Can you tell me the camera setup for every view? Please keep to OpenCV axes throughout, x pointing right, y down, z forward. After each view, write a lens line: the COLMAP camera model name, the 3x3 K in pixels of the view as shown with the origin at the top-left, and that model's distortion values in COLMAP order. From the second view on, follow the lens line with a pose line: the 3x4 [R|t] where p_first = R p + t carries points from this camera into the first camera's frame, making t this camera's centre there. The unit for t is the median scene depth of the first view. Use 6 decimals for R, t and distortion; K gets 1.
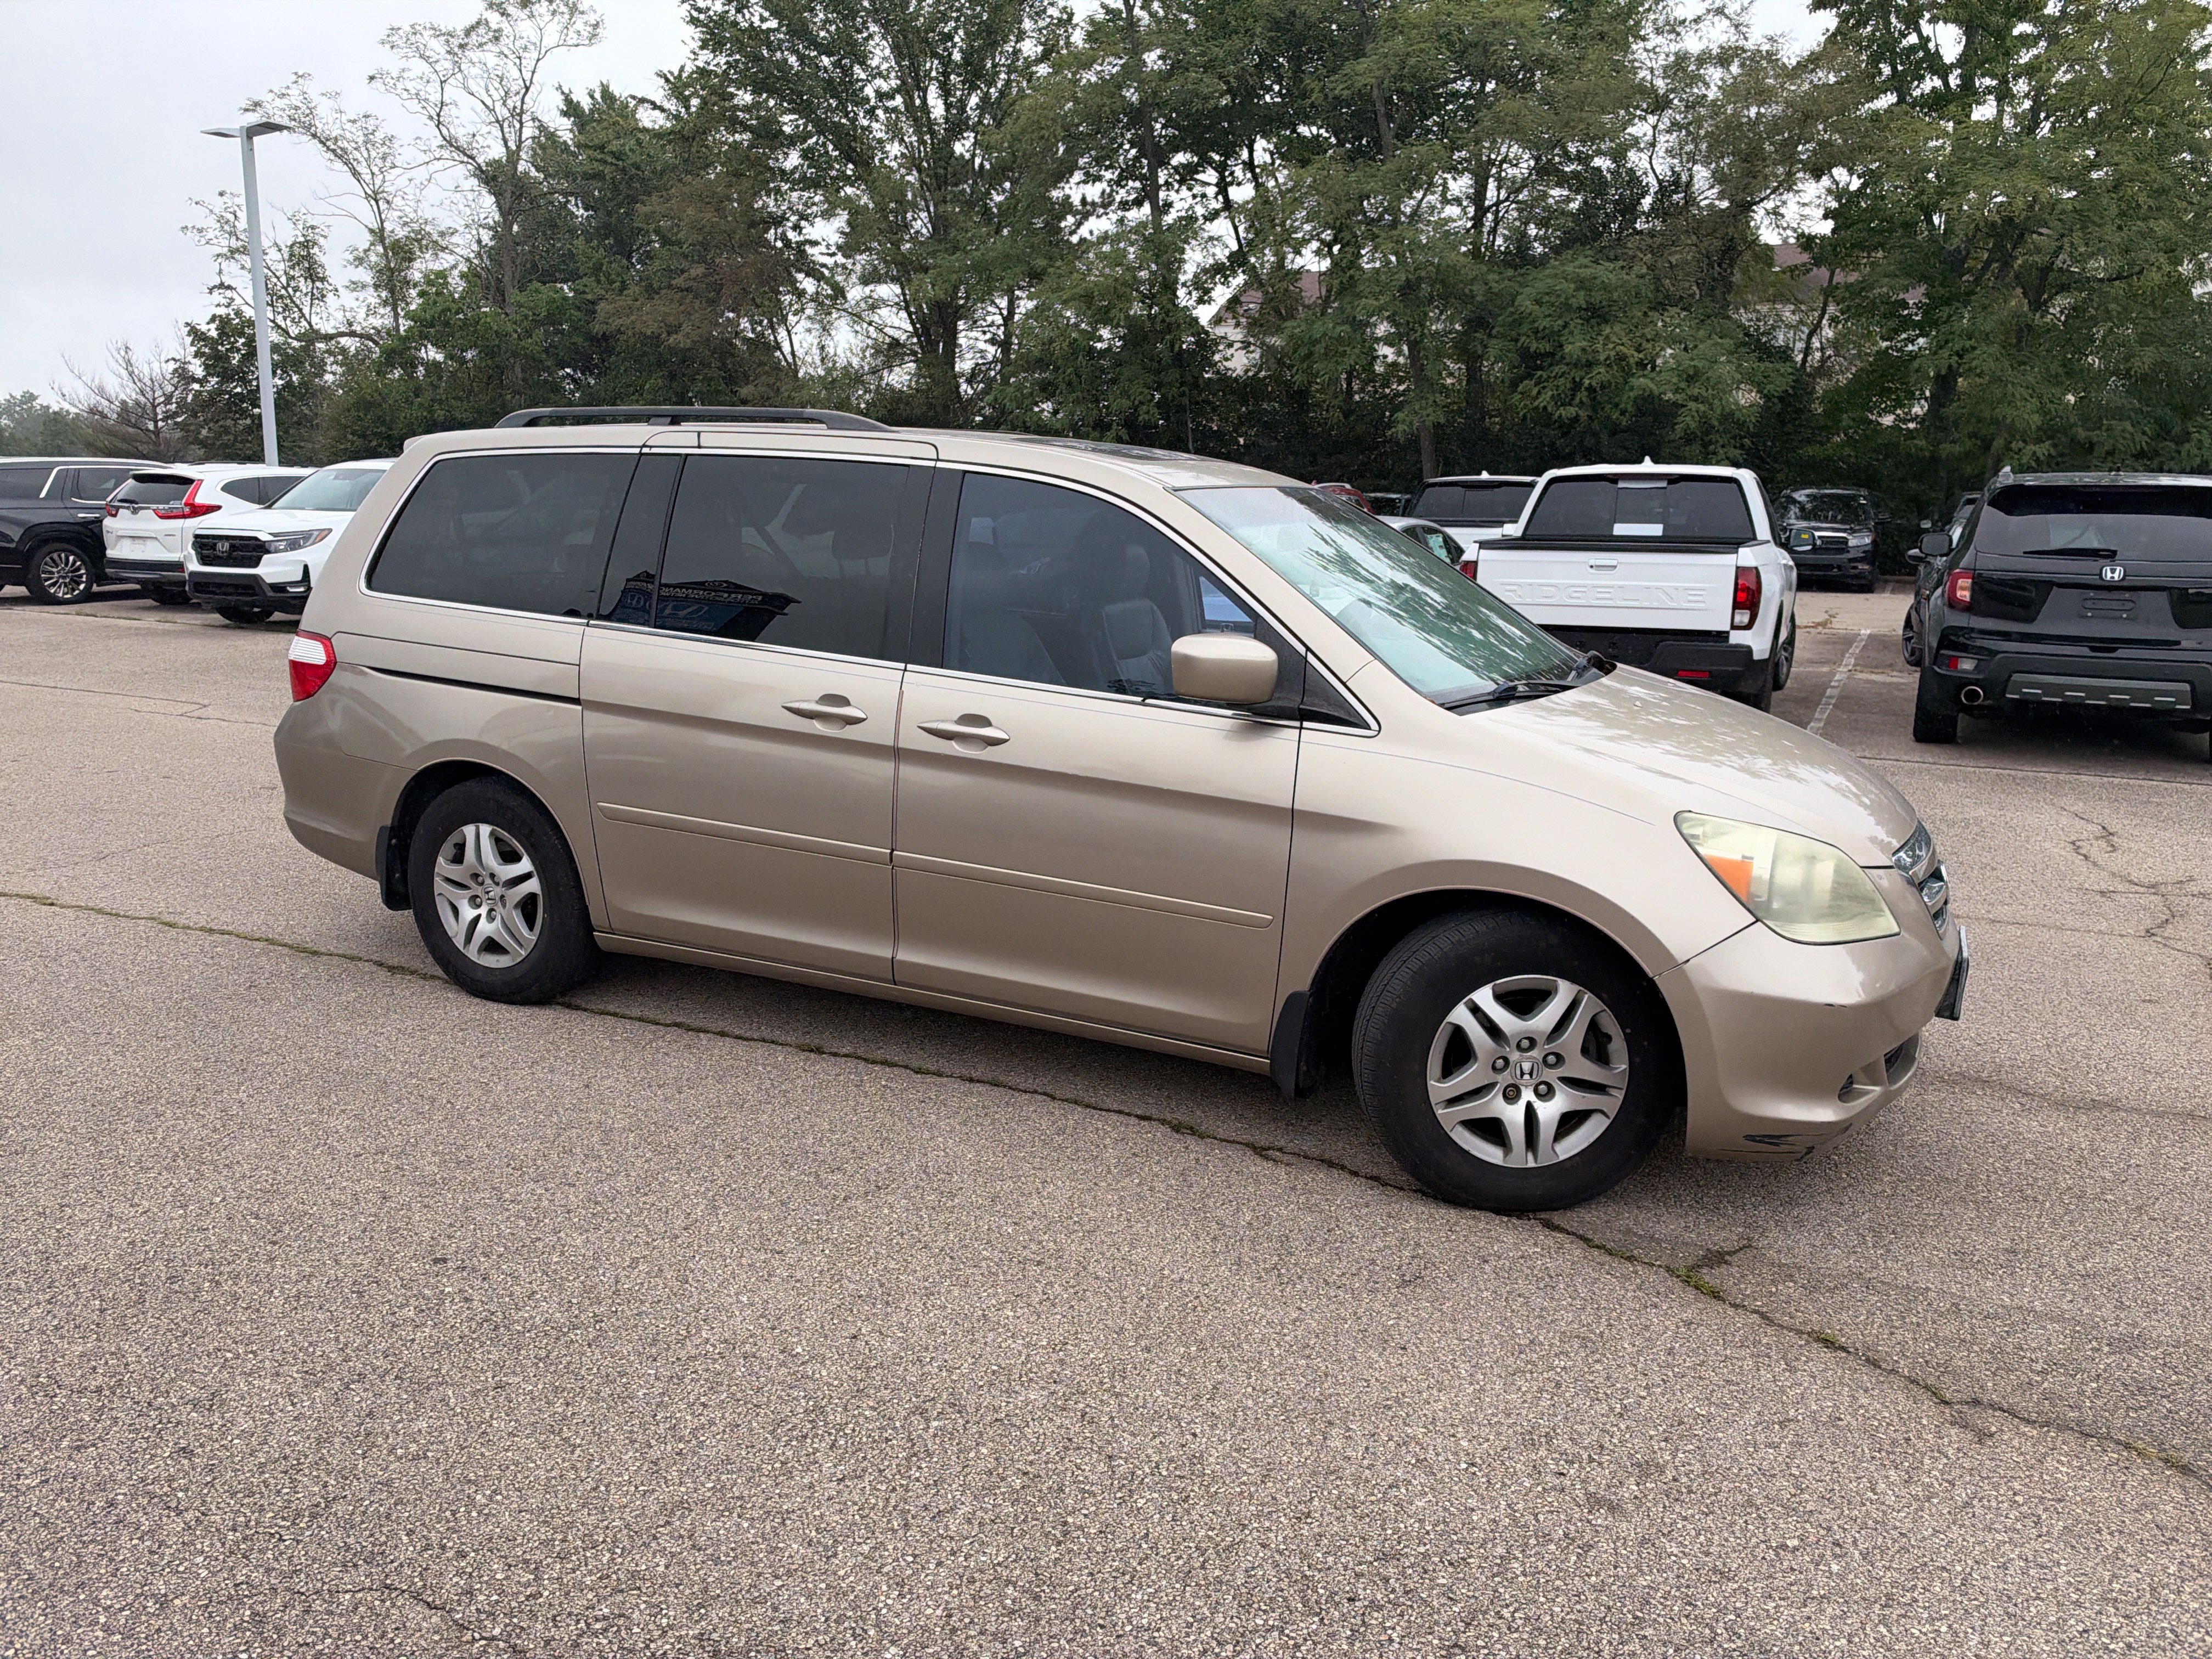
lens RADIAL K [[1620.6, 0, 1117.7], [0, 1620.6, 799.5], [0, 0, 1]] dist [0.003200, -0.022074]
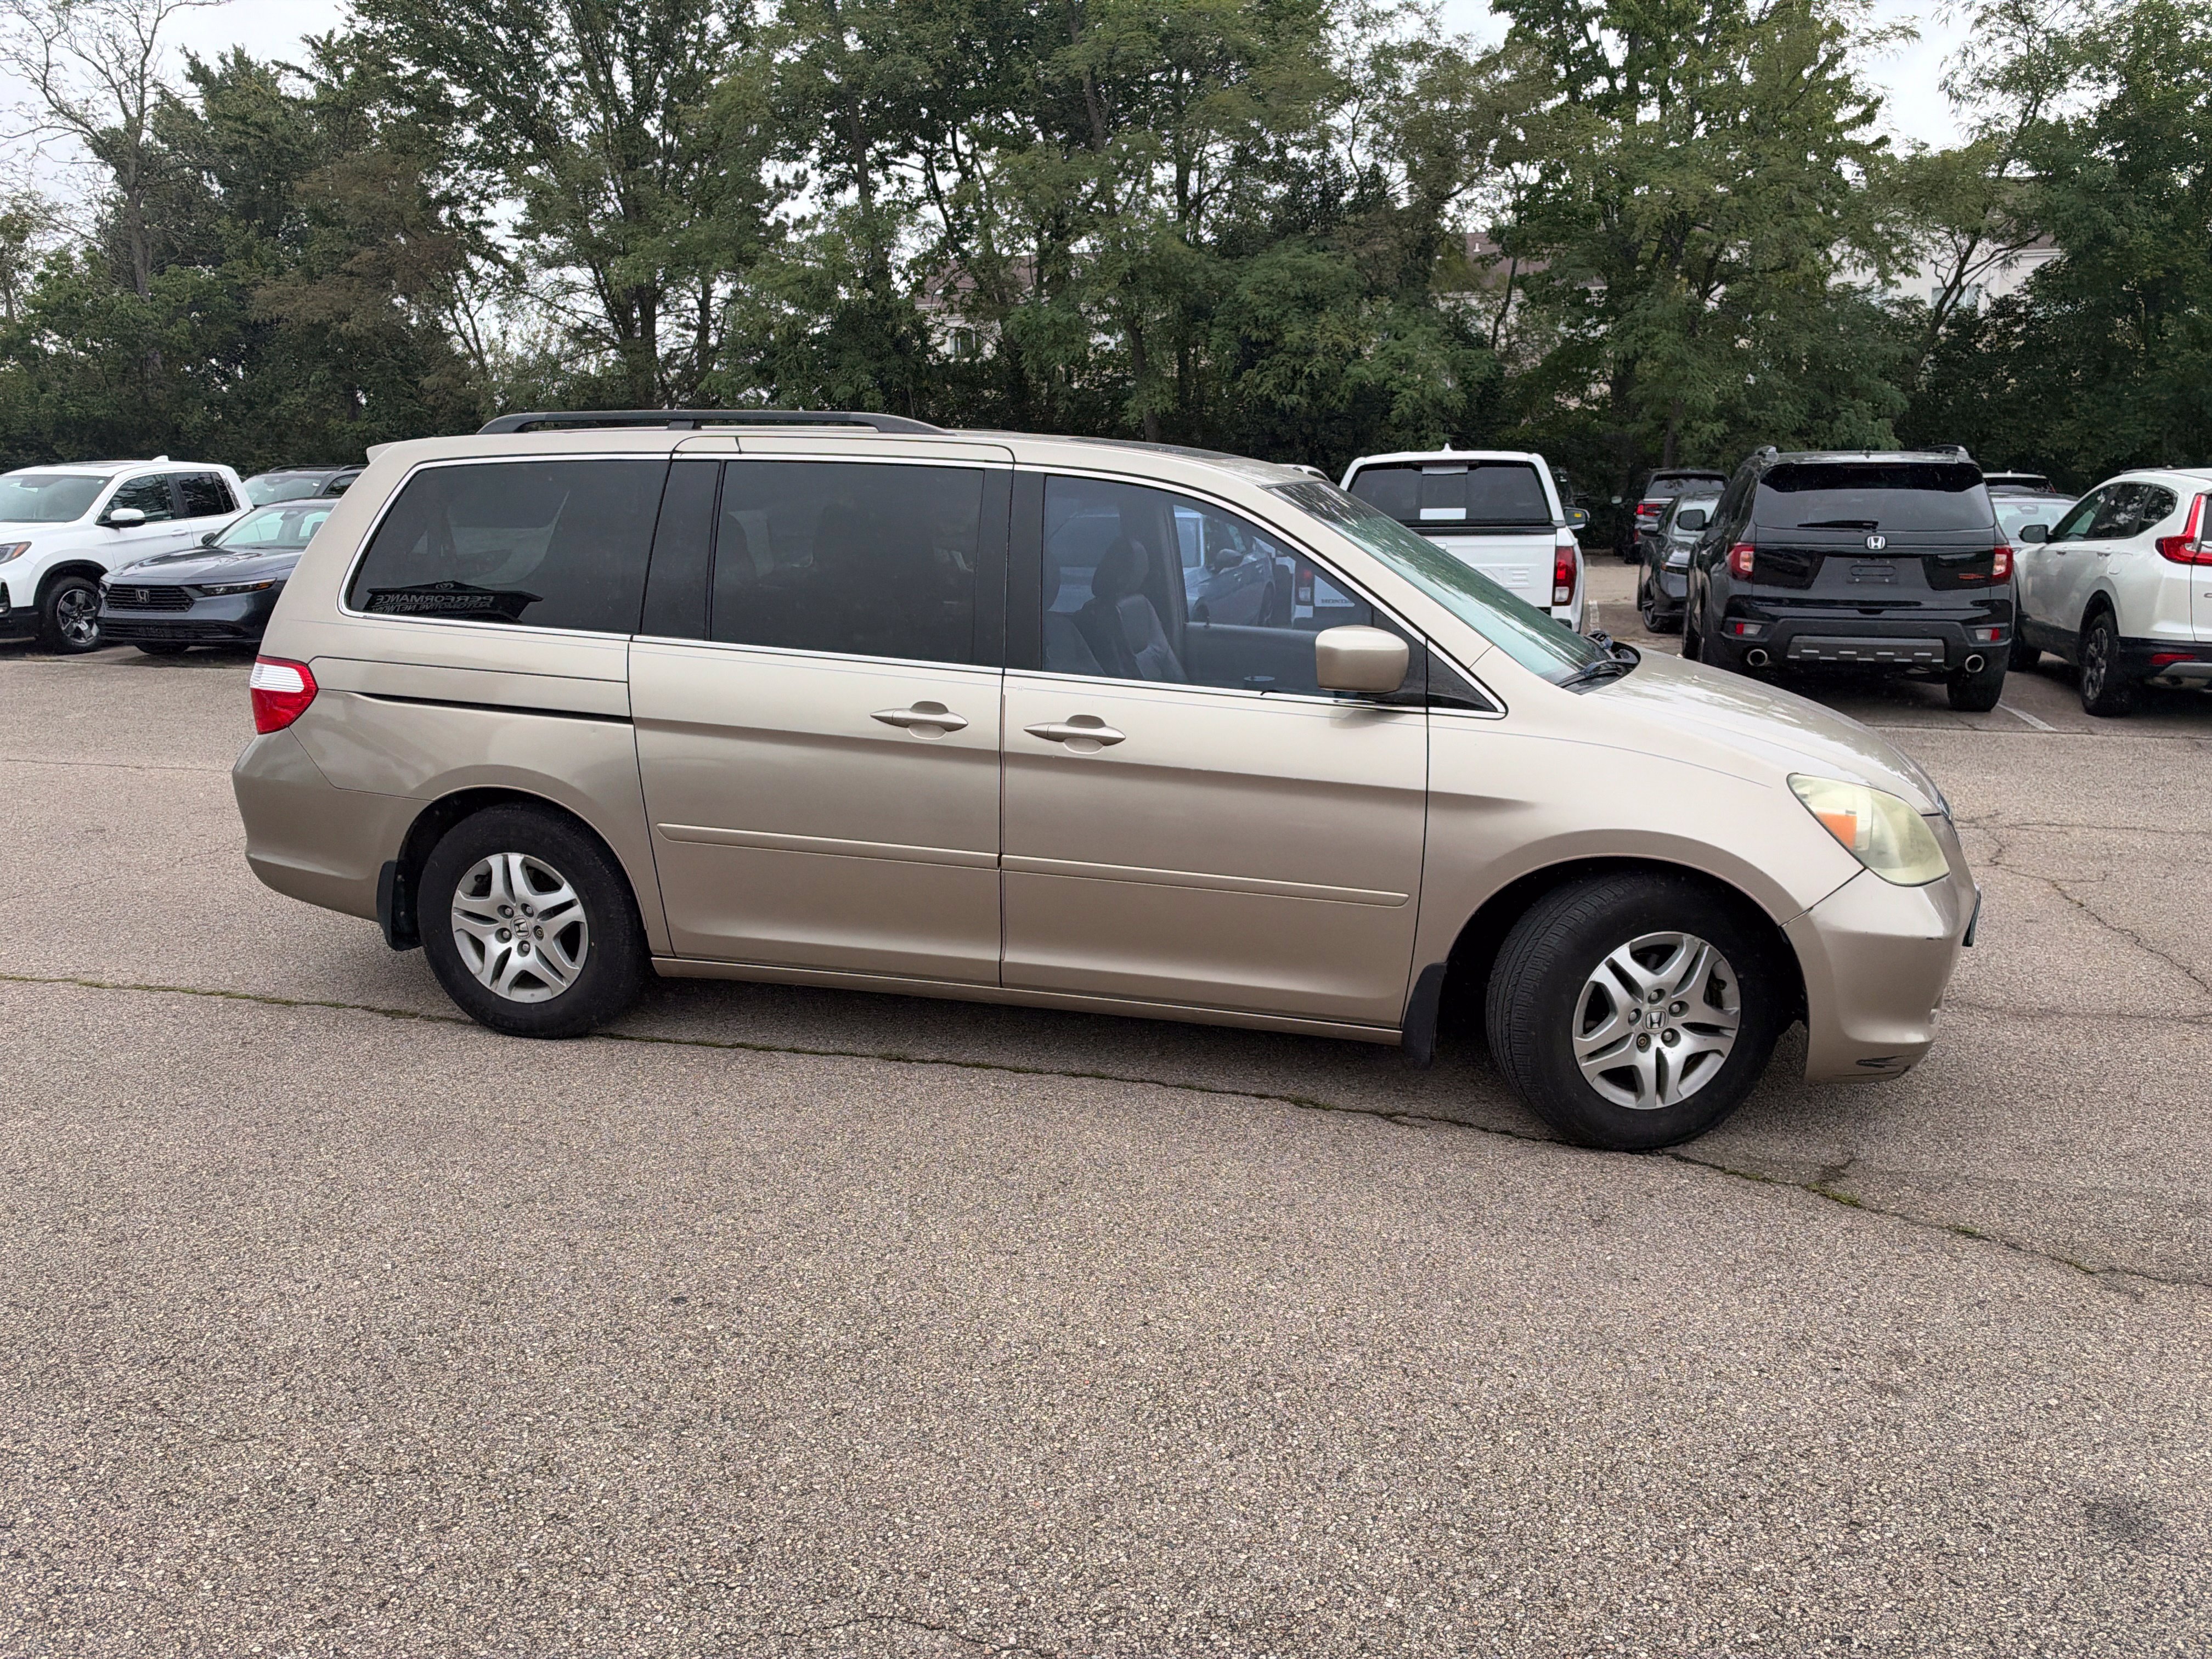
lens RADIAL K [[1620.6, 0, 1117.5], [0, 1620.6, 823.2], [0, 0, 1]] dist [0.003200, -0.022074]
pose [[0.981208, -0.056430, 0.184515, -0.224190], [0.052407, 0.998271, 0.026607, -0.009337], [-0.185698, -0.016437, 0.982469, -0.000667]]
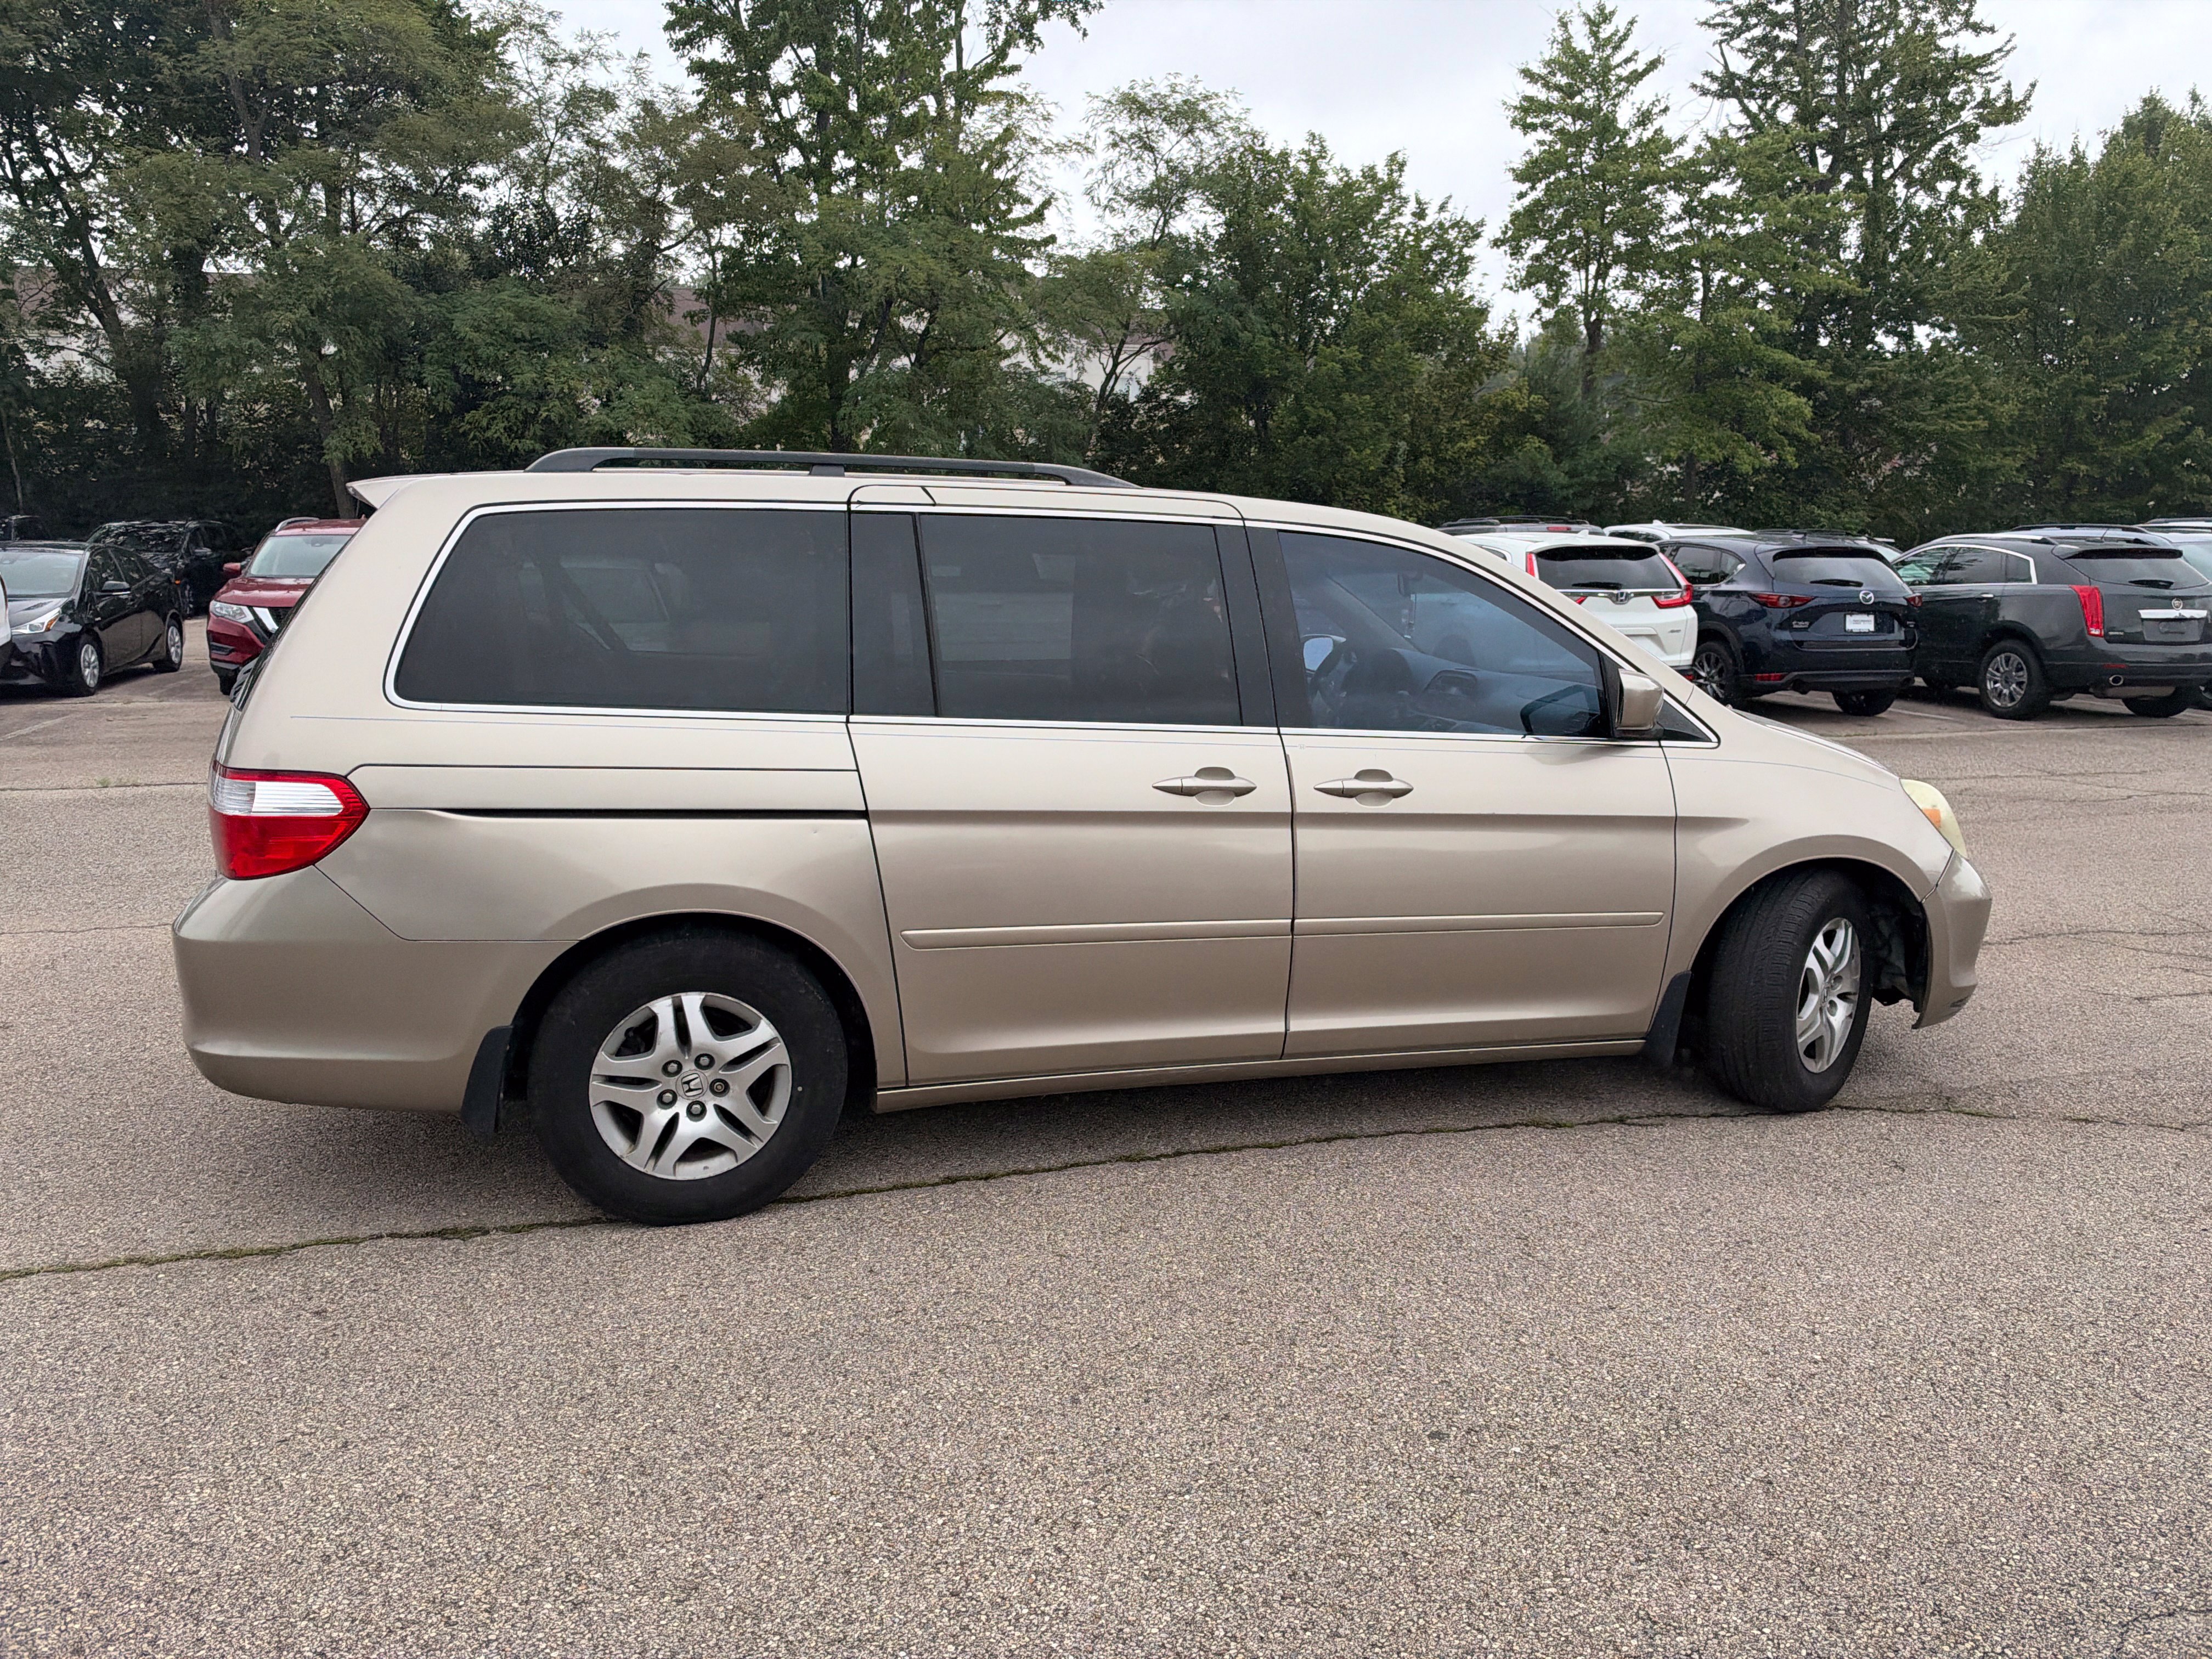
lens RADIAL K [[1620.6, 0, 1125.0], [0, 1620.6, 786.0], [0, 0, 1]] dist [0.003200, -0.022074]
pose [[0.739983, -0.111618, 0.663300, -0.755008], [0.128824, 0.991398, 0.023112, -0.074449], [-0.660174, 0.068347, 0.747997, 0.297958]]
